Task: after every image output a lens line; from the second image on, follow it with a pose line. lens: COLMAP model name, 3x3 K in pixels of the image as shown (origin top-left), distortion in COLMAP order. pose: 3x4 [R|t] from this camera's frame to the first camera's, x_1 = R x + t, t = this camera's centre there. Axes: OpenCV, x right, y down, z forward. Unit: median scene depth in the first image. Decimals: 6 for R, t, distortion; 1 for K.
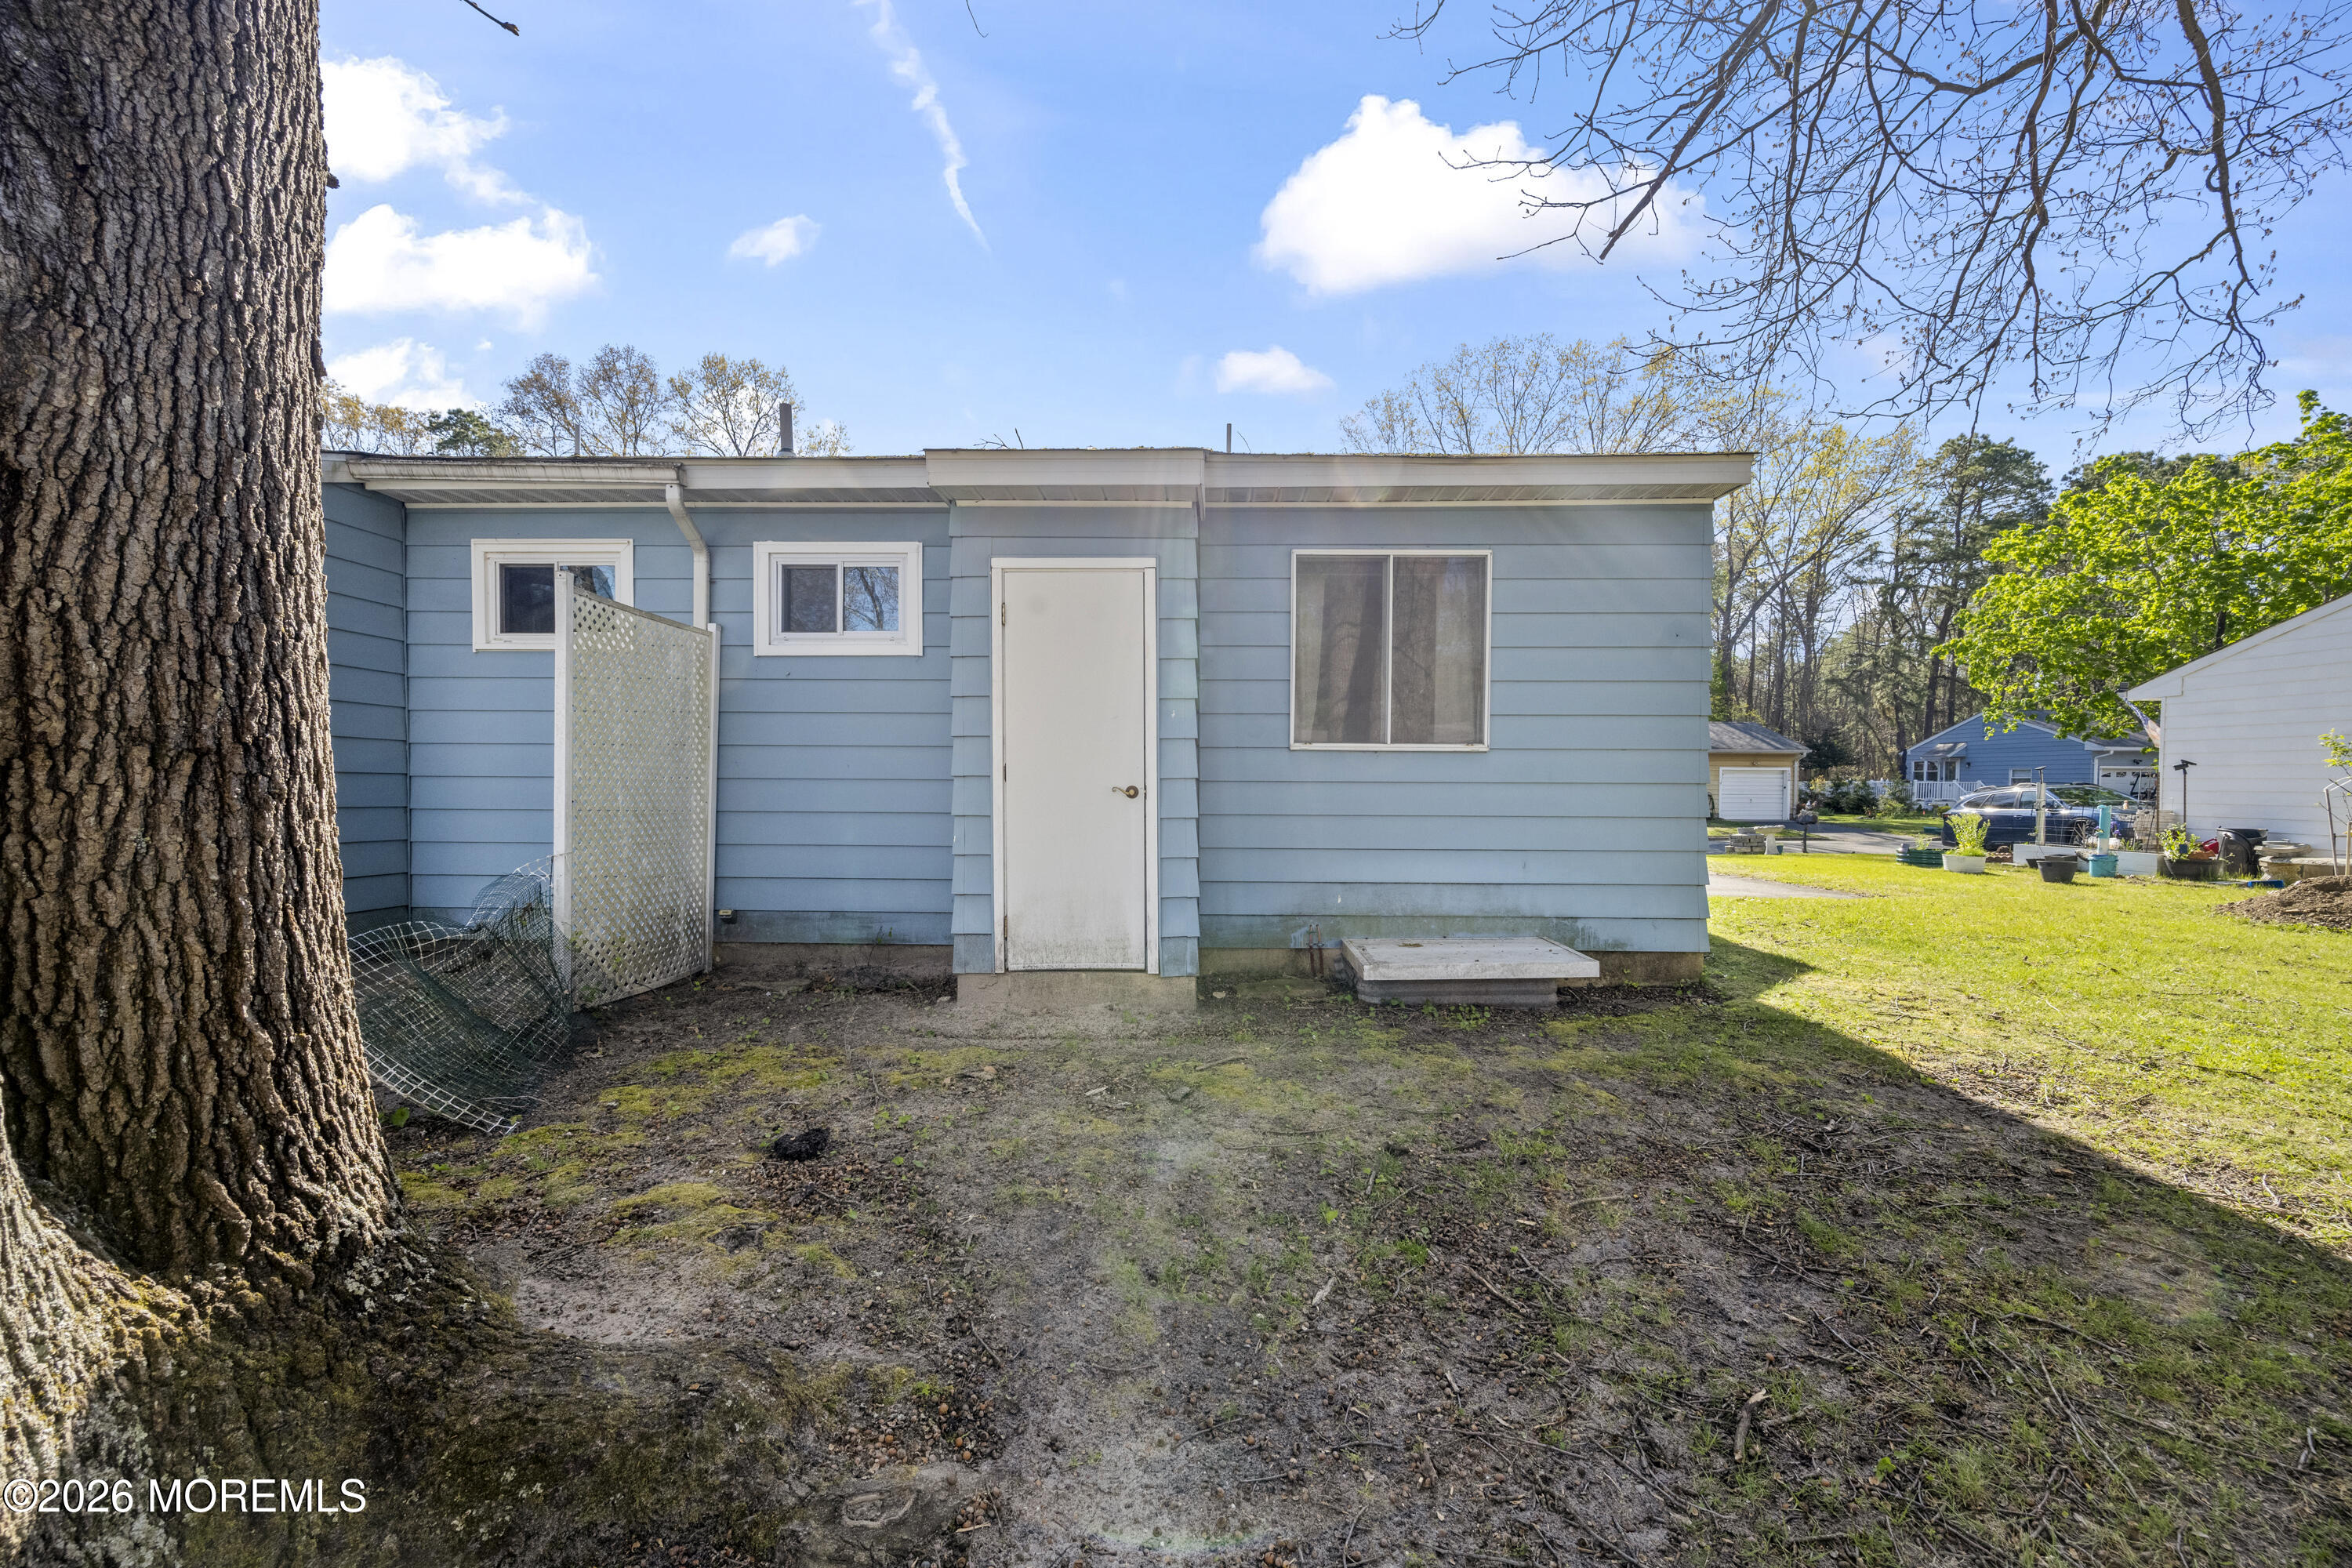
lens RADIAL K [[966.7, 0, 1176.7], [0, 966.7, 789.1], [0, 0, 1]] dist [0.001022, 0.000121]
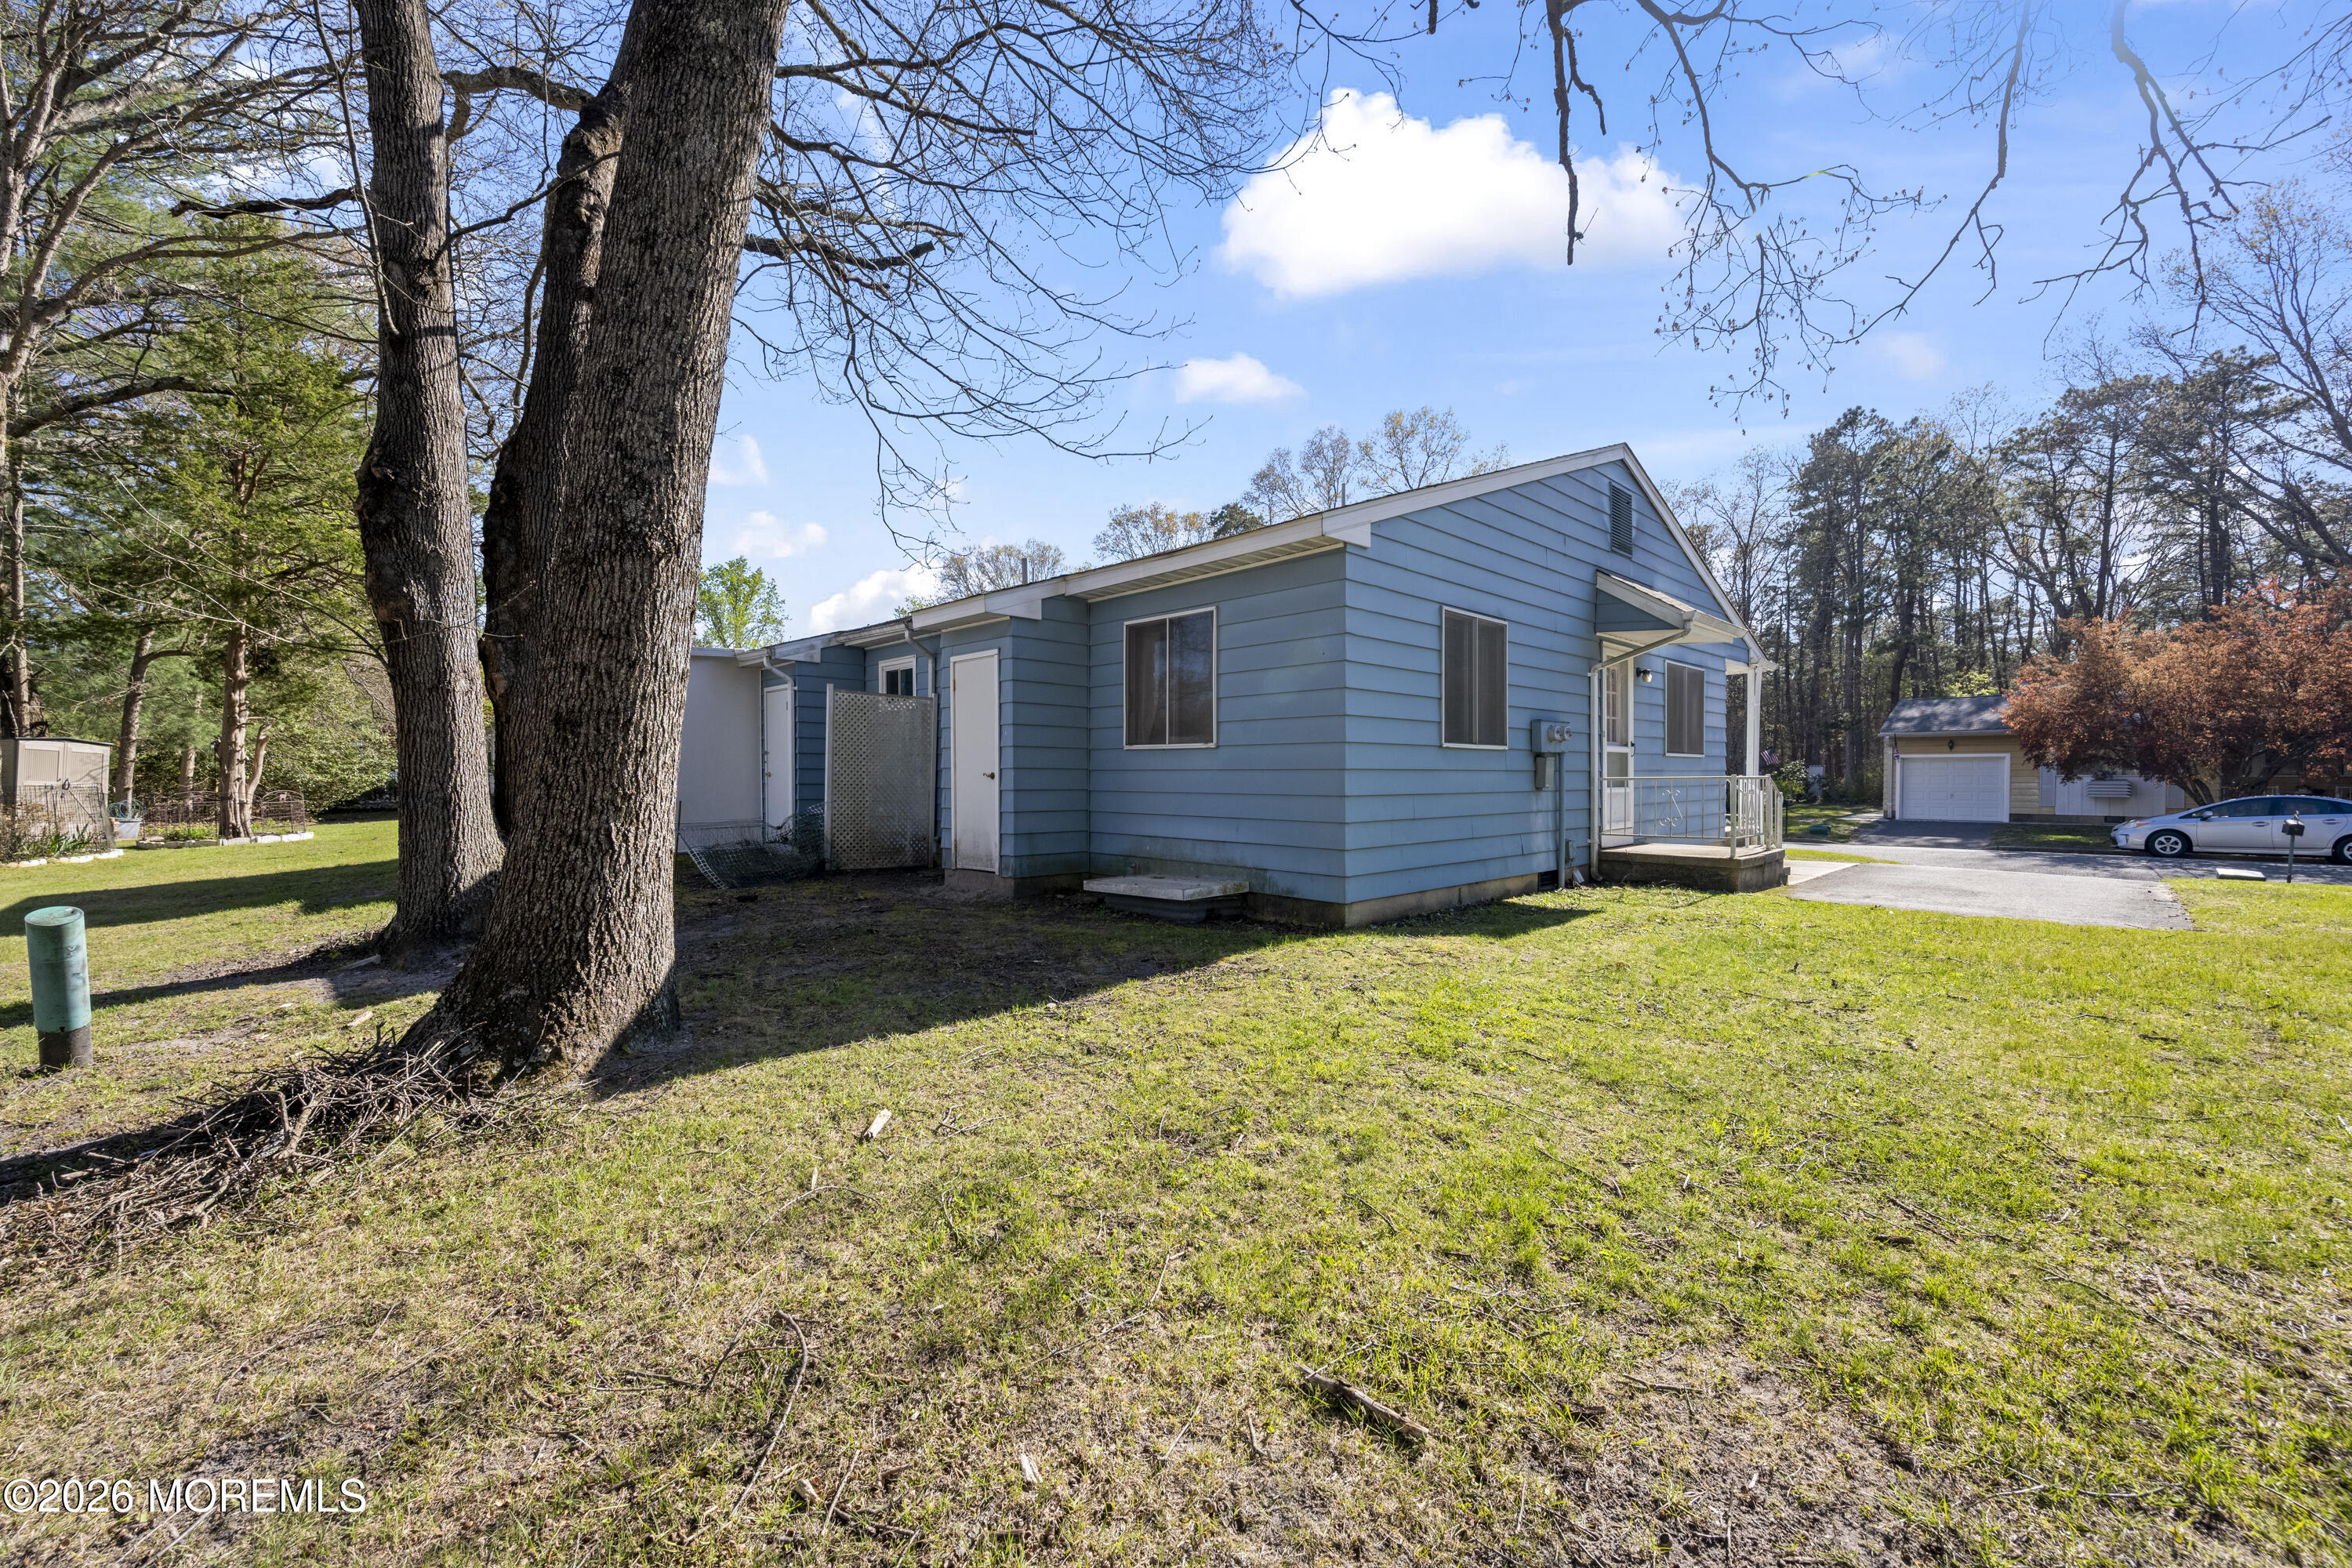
lens RADIAL K [[935.1, 0, 1172.6], [0, 935.1, 776.2], [0, 0, 1]] dist [0.001593, 0.000353]
pose [[0.695719, 0.001153, -0.718313, 0.192137], [-0.001182, 0.999999, 0.000460, 0.000155], [0.718313, 0.000529, 0.695720, 0.000577]]
